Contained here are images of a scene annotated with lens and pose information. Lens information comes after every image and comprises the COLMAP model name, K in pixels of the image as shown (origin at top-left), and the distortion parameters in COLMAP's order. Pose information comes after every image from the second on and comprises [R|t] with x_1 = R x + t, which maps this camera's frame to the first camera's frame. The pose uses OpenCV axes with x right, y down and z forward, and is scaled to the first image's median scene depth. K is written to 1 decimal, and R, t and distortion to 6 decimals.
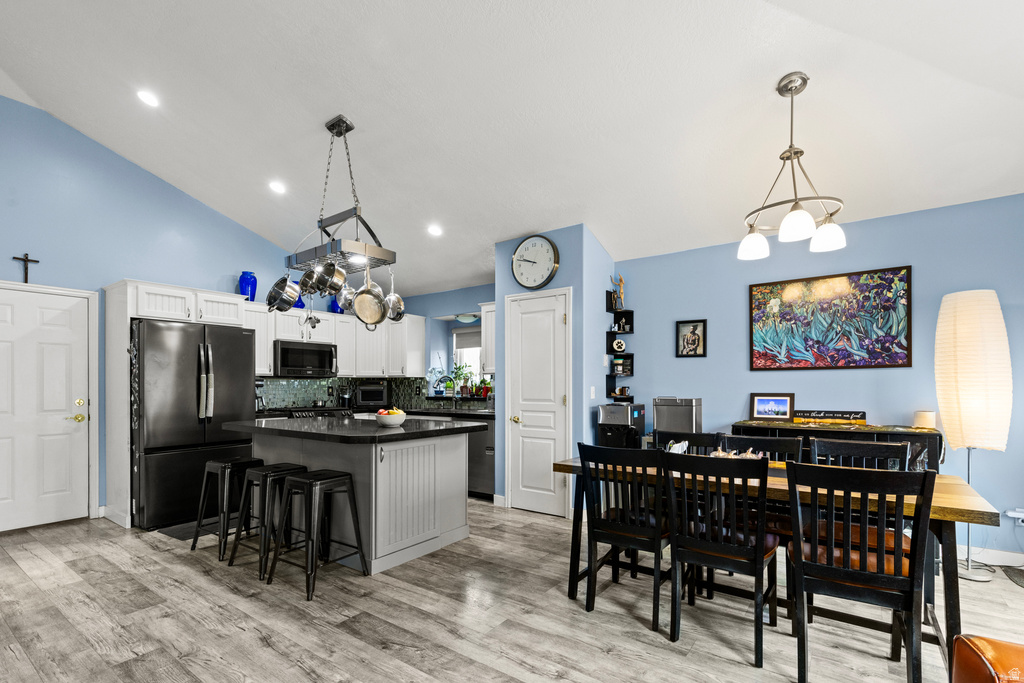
lens RADIAL K [[527.8, 0, 560.2], [0, 527.8, 382.7], [0, 0, 1]] dist [0.004928, -0.000853]
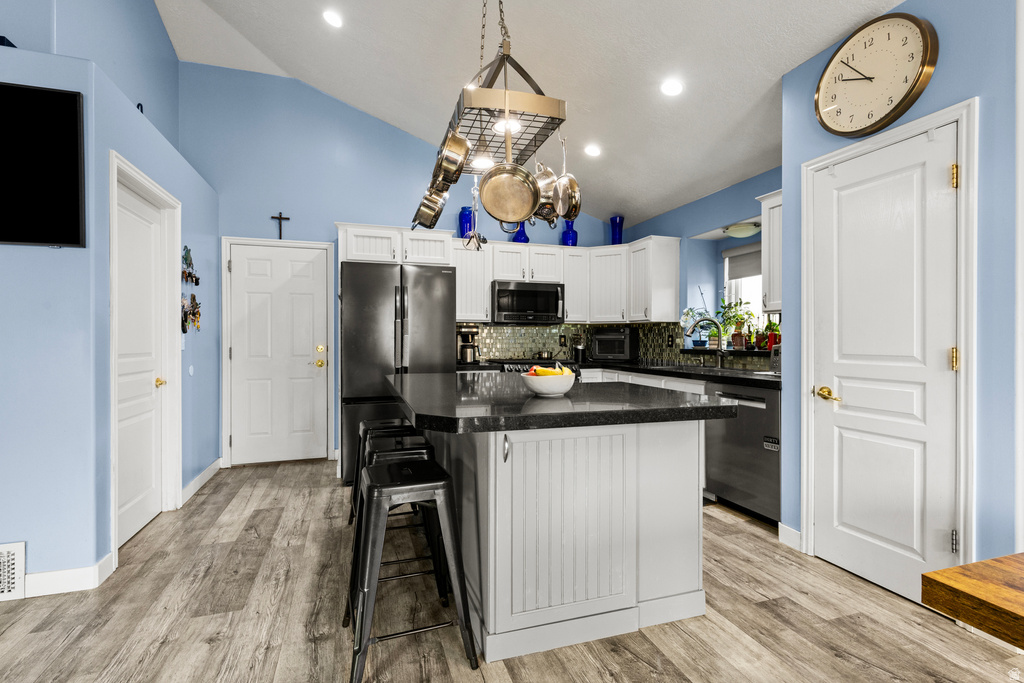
lens RADIAL K [[557.2, 0, 428.4], [0, 557.2, 339.1], [0, 0, 1]] dist [0.004520, -0.000013]
pose [[0.744206, 0.002890, -0.667944, -0.005856], [0.001893, 0.999977, 0.006436, 0.011637], [0.667948, -0.006055, 0.744183, 0.326949]]
